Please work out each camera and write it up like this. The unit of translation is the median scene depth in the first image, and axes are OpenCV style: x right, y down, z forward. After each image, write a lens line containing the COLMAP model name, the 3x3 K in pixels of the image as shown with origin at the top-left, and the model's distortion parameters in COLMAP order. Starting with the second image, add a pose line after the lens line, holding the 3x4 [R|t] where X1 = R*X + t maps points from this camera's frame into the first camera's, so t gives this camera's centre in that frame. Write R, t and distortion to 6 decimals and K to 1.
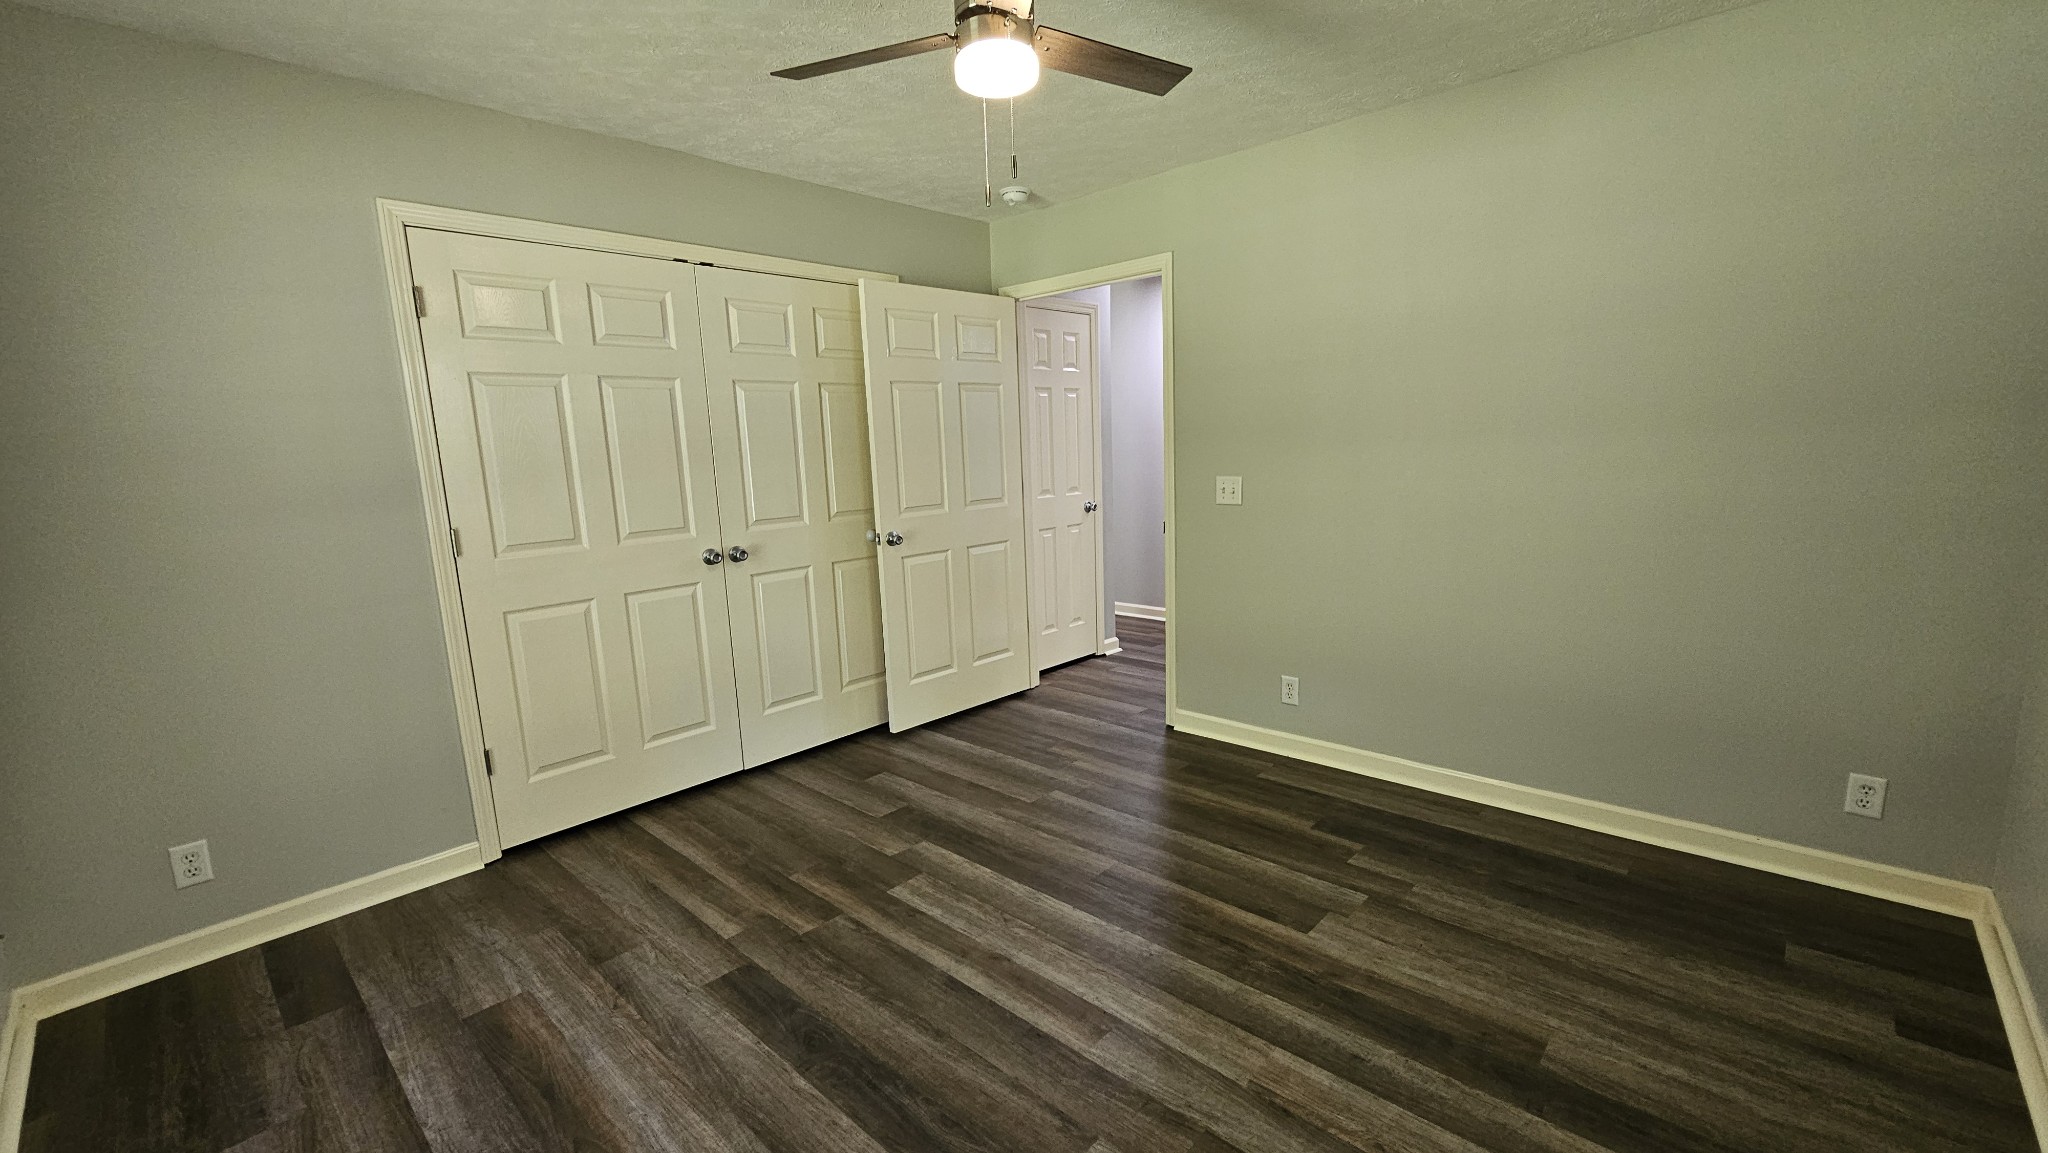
lens RADIAL K [[839.1, 0, 1024.9], [0, 839.1, 588.1], [0, 0, 1]] dist [-0.001743, -0.000441]
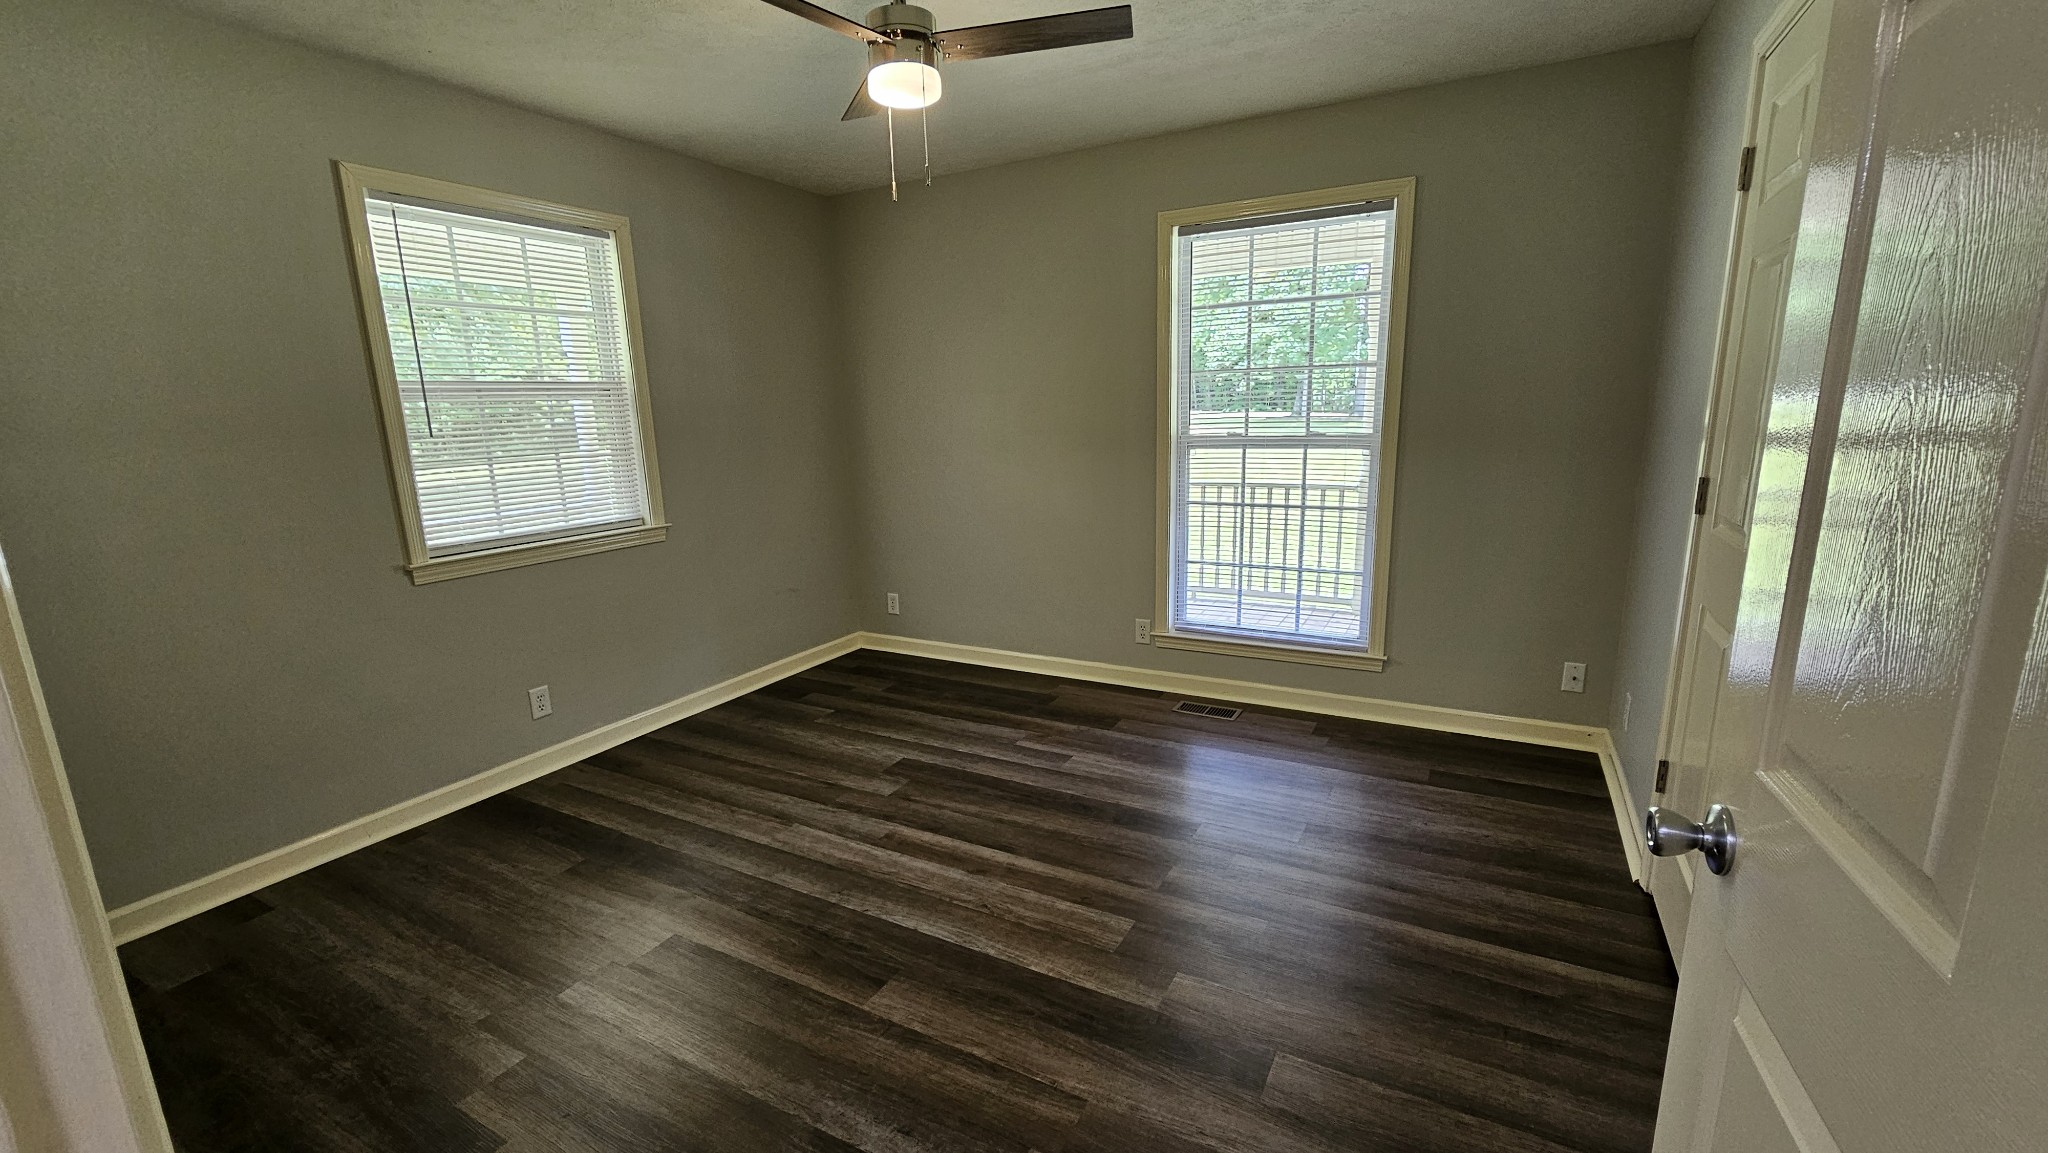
lens RADIAL K [[839.1, 0, 1024.9], [0, 839.1, 588.1], [0, 0, 1]] dist [-0.001743, -0.000441]
pose [[-0.967340, 0.114782, -0.226007, 0.118963], [0.020264, 0.923766, 0.382420, -0.338362], [0.252673, 0.365350, -0.895922, 1.888000]]
